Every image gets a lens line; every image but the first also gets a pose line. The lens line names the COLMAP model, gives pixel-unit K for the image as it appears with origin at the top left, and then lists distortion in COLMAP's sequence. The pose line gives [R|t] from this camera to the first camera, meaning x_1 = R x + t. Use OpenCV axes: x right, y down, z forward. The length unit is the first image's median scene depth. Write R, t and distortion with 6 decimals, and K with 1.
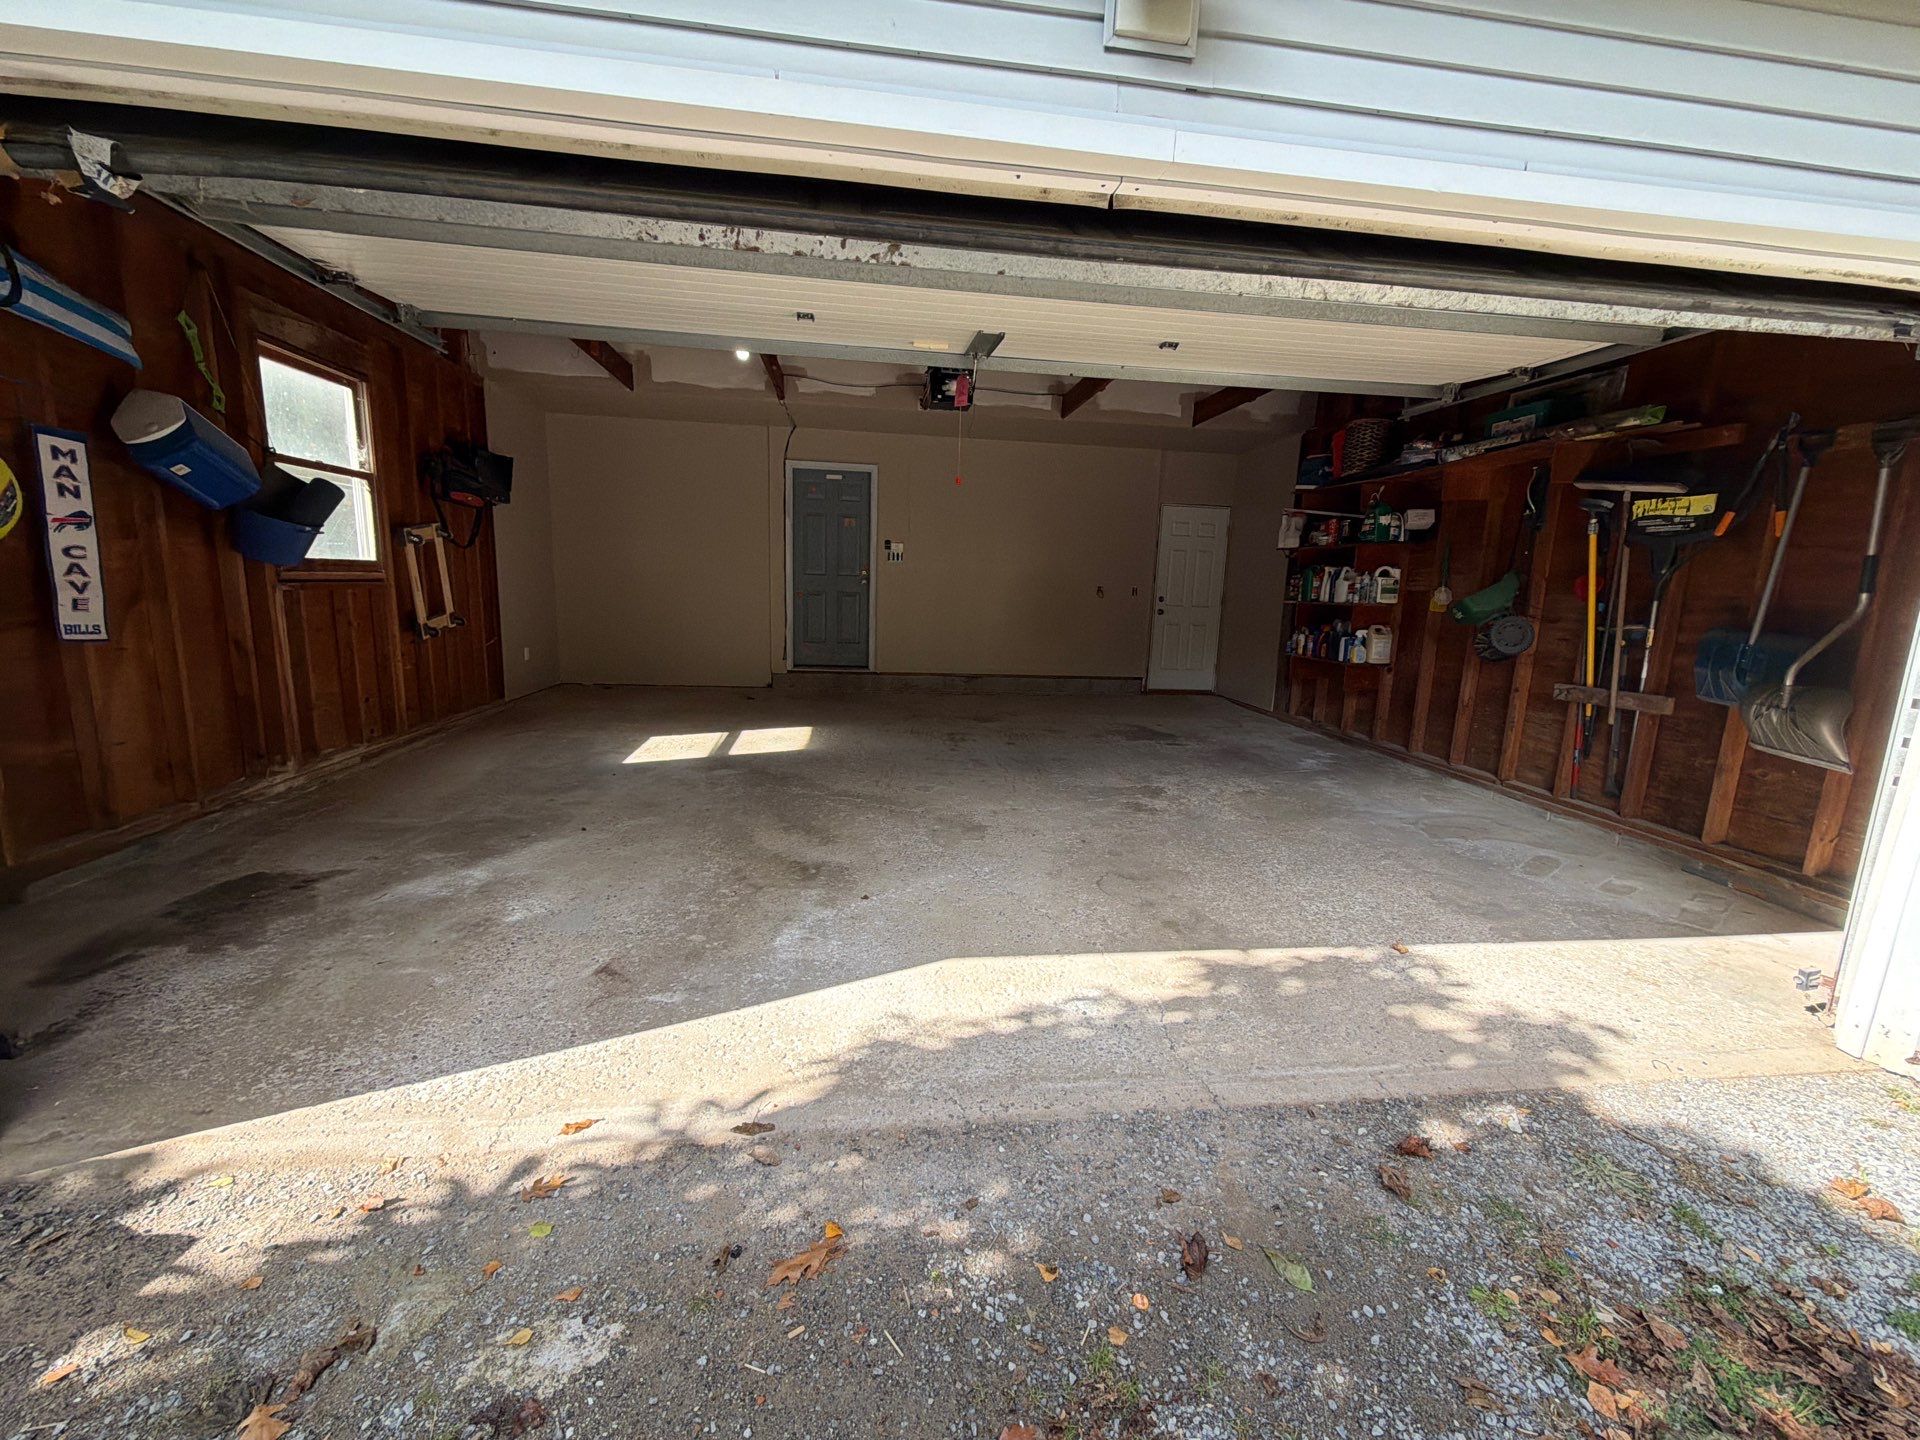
lens RADIAL K [[760.7, 0, 960.2], [0, 760.7, 721.8], [0, 0, 1]] dist [-0.001472, 0.000201]
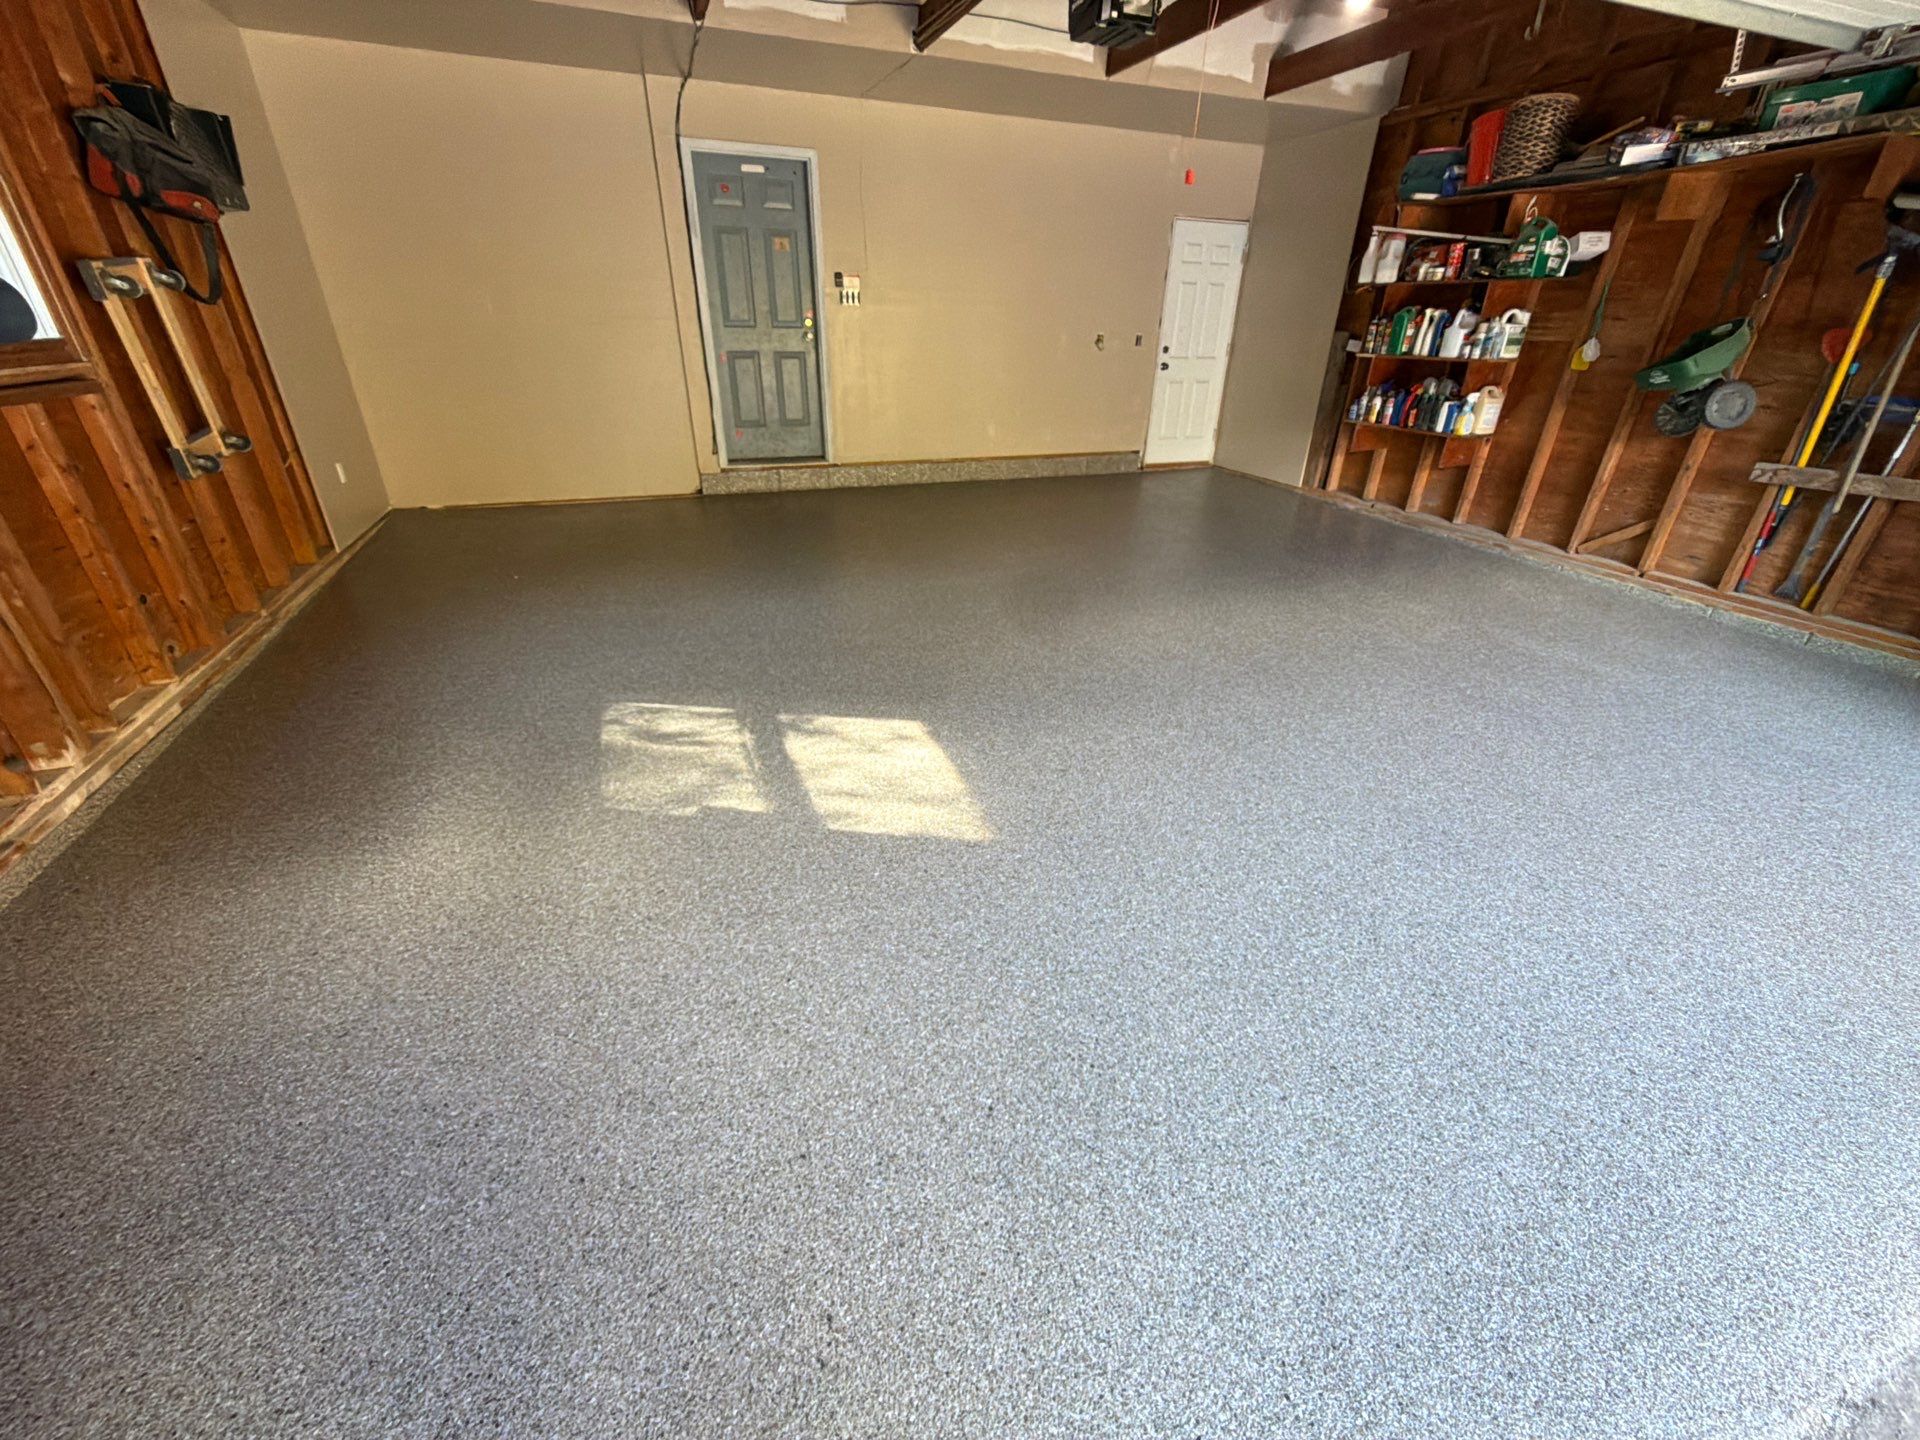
lens RADIAL K [[760.7, 0, 960.3], [0, 760.7, 720.8], [0, 0, 1]] dist [-0.001472, 0.000201]
pose [[0.971512, -0.125831, 0.200824, -0.312308], [0.057850, 0.947681, 0.313933, -0.092943], [-0.229819, -0.293372, 0.927963, 0.298034]]
